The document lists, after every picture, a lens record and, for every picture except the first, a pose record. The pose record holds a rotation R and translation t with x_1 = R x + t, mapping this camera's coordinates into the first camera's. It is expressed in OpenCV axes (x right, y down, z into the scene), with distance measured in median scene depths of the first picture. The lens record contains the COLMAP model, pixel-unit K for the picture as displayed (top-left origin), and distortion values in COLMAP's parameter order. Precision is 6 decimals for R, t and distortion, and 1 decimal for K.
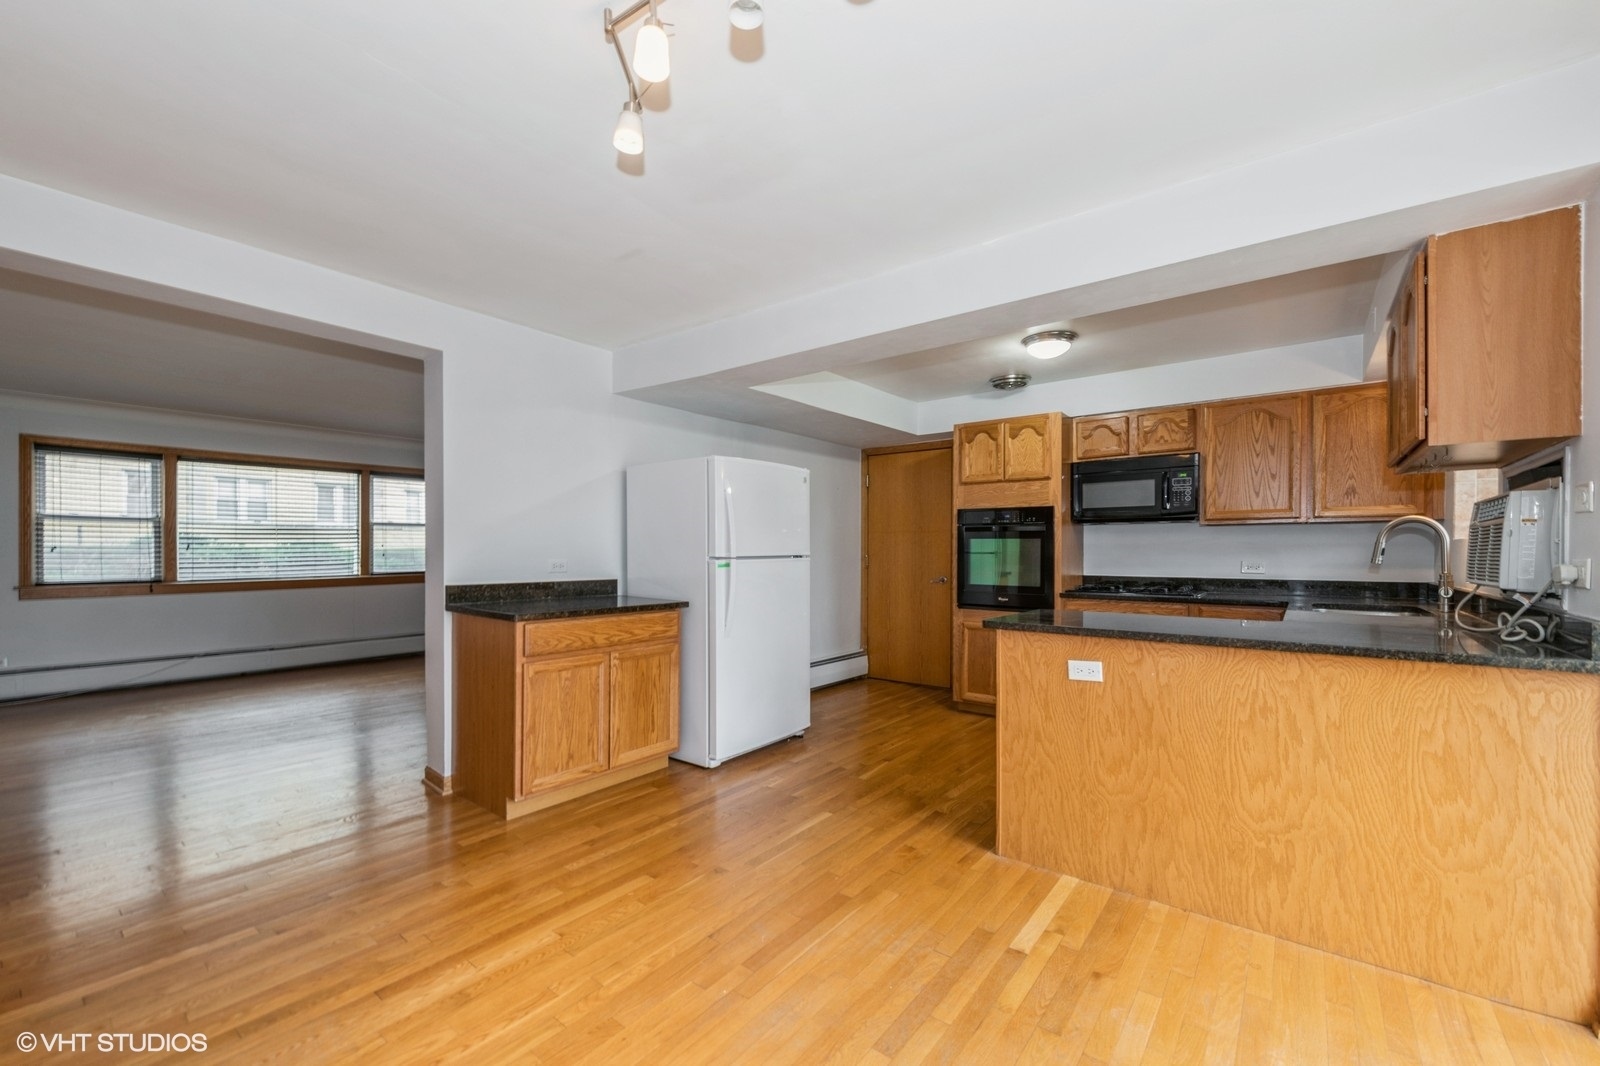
lens RADIAL K [[651.3, 0, 797.9], [0, 651.3, 556.3], [0, 0, 1]] dist [0.000636, 0.000003]
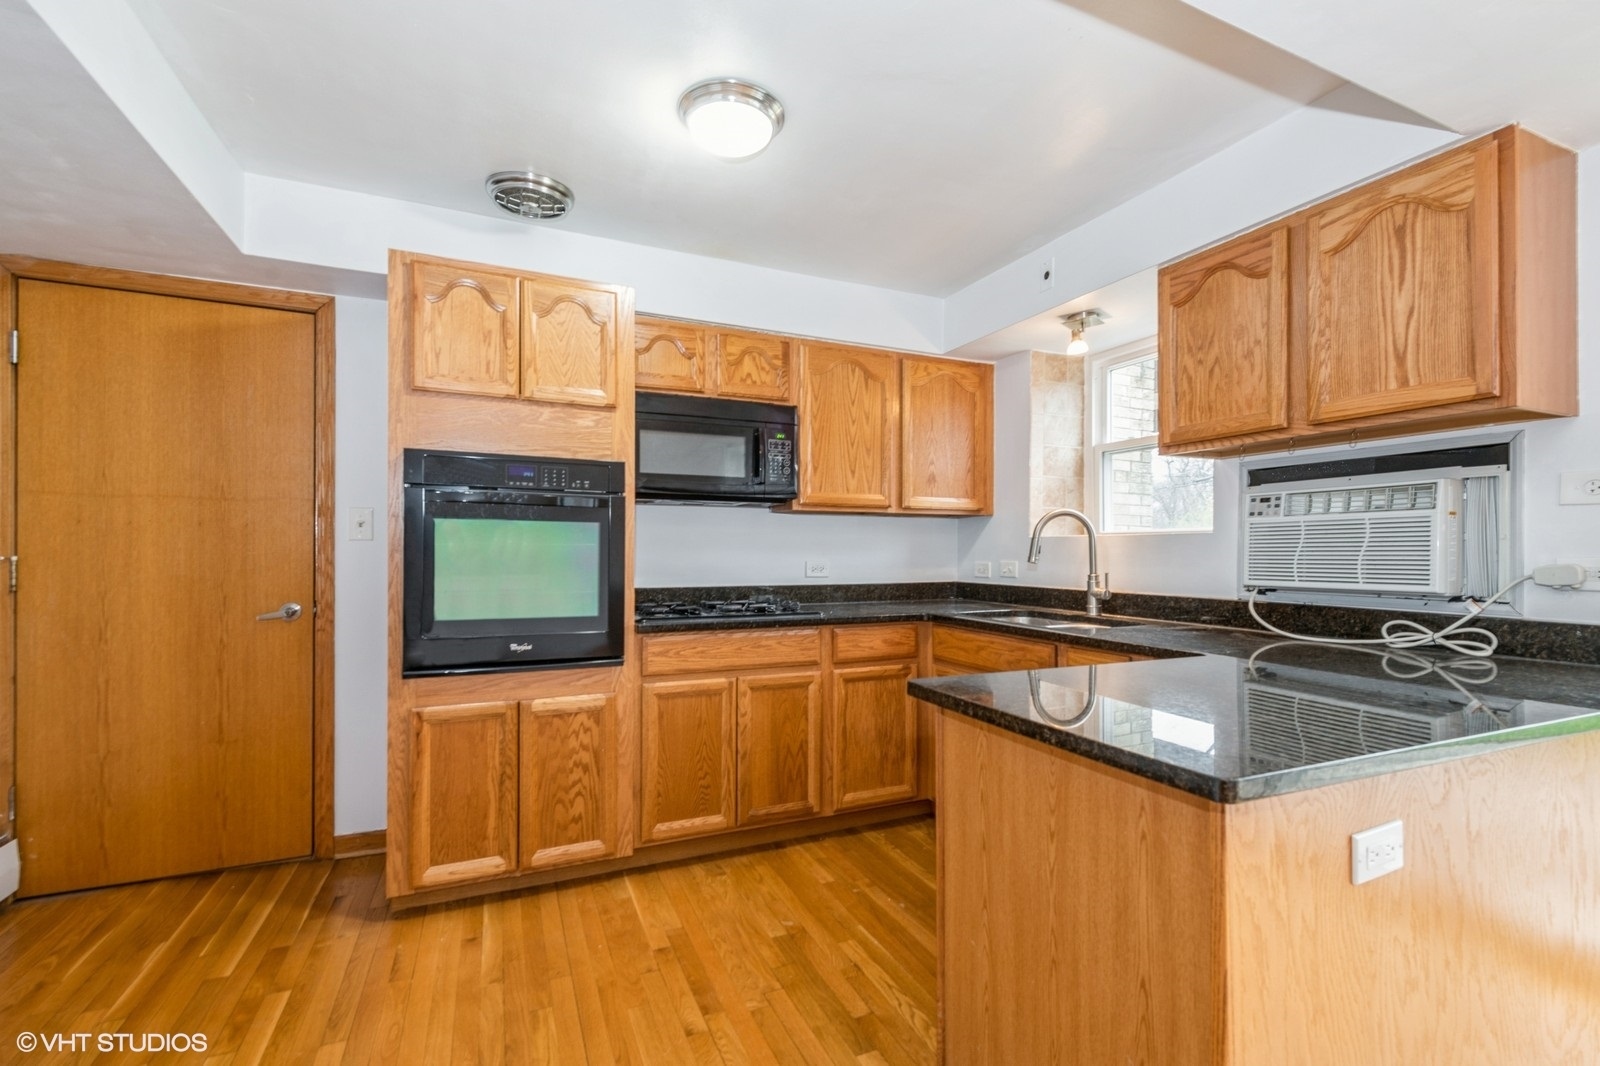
lens RADIAL K [[715.9, 0, 806.8], [0, 715.9, 549.9], [0, 0, 1]] dist [-0.000409, -0.000192]
pose [[0.460999, 0.001392, 0.887399, -0.062854], [0.003859, 0.999986, -0.003573, -0.003536], [-0.887392, 0.005072, 0.460988, 0.690259]]
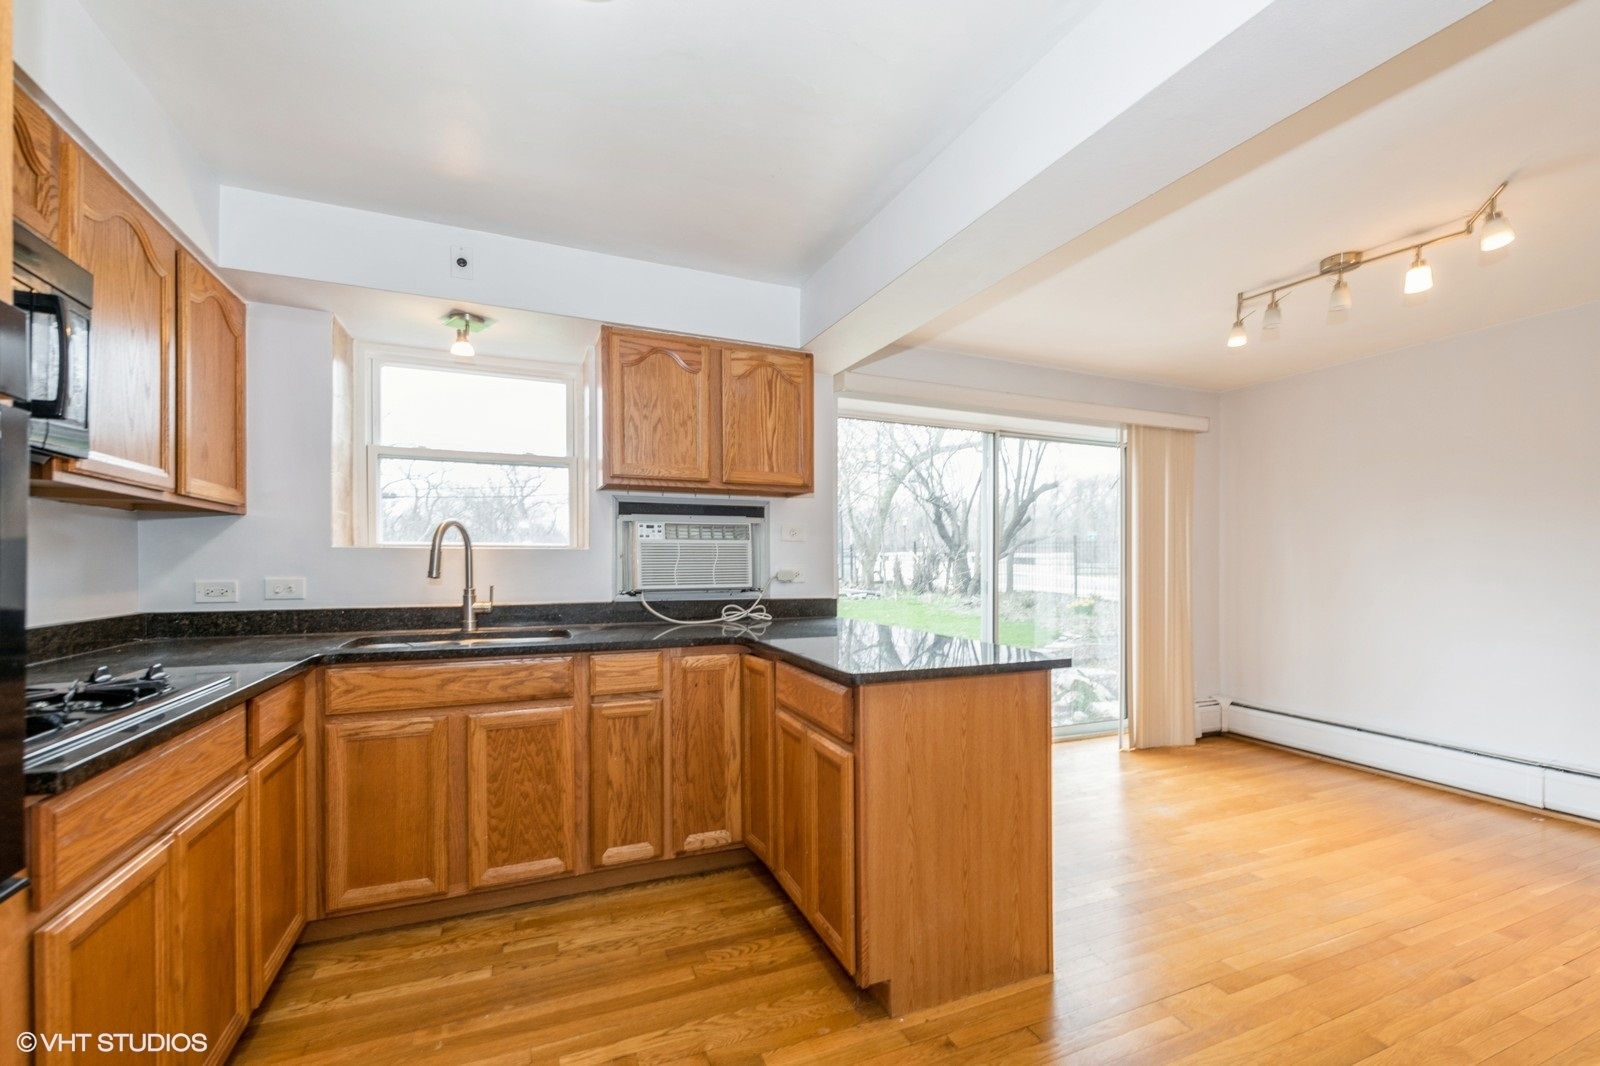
lens RADIAL K [[666.7, 0, 799.7], [0, 666.7, 564.9], [0, 0, 1]] dist [0.002104, 0.000038]
pose [[-0.874604, -0.001028, 0.484837, 0.126021], [0.003071, 0.999966, 0.007661, -0.007620], [-0.484828, 0.008189, -0.874571, 1.214500]]
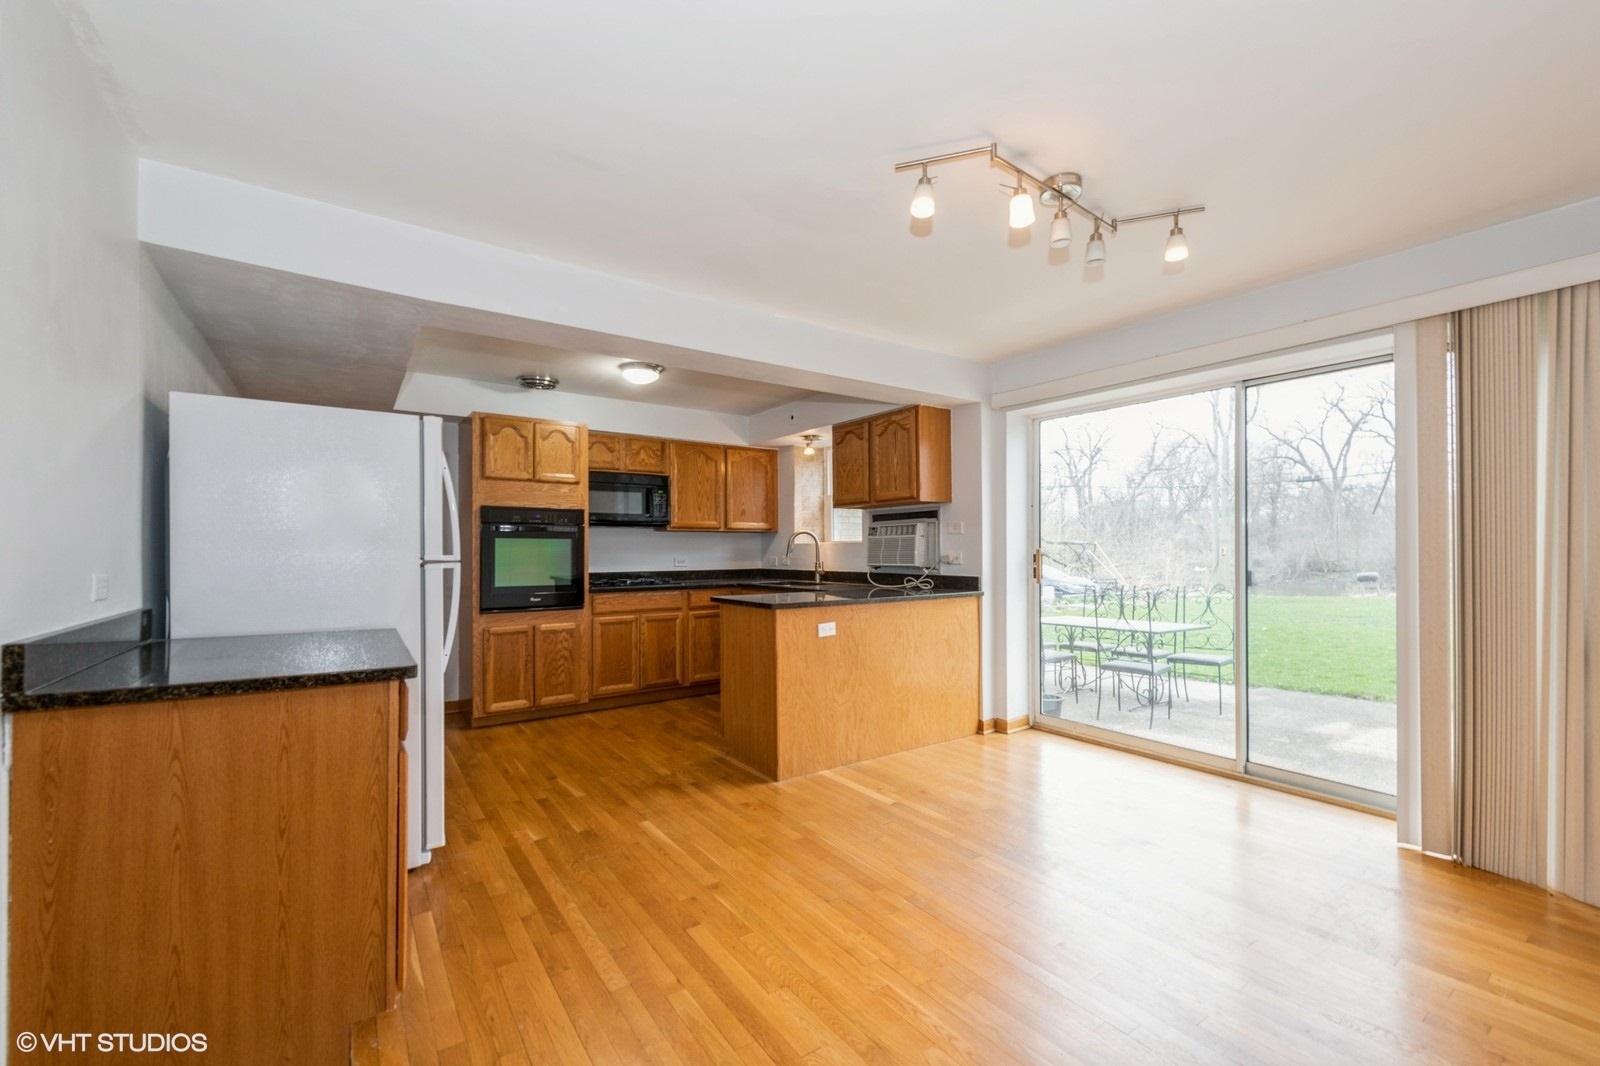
lens RADIAL K [[669.2, 0, 802.2], [0, 669.2, 547.5], [0, 0, 1]] dist [0.001691, -0.000066]
pose [[0.289123, 0.002740, 0.957288, -0.655861], [0.011842, 0.999909, -0.006438, -0.002352], [-0.957219, 0.013198, 0.289064, 0.378472]]
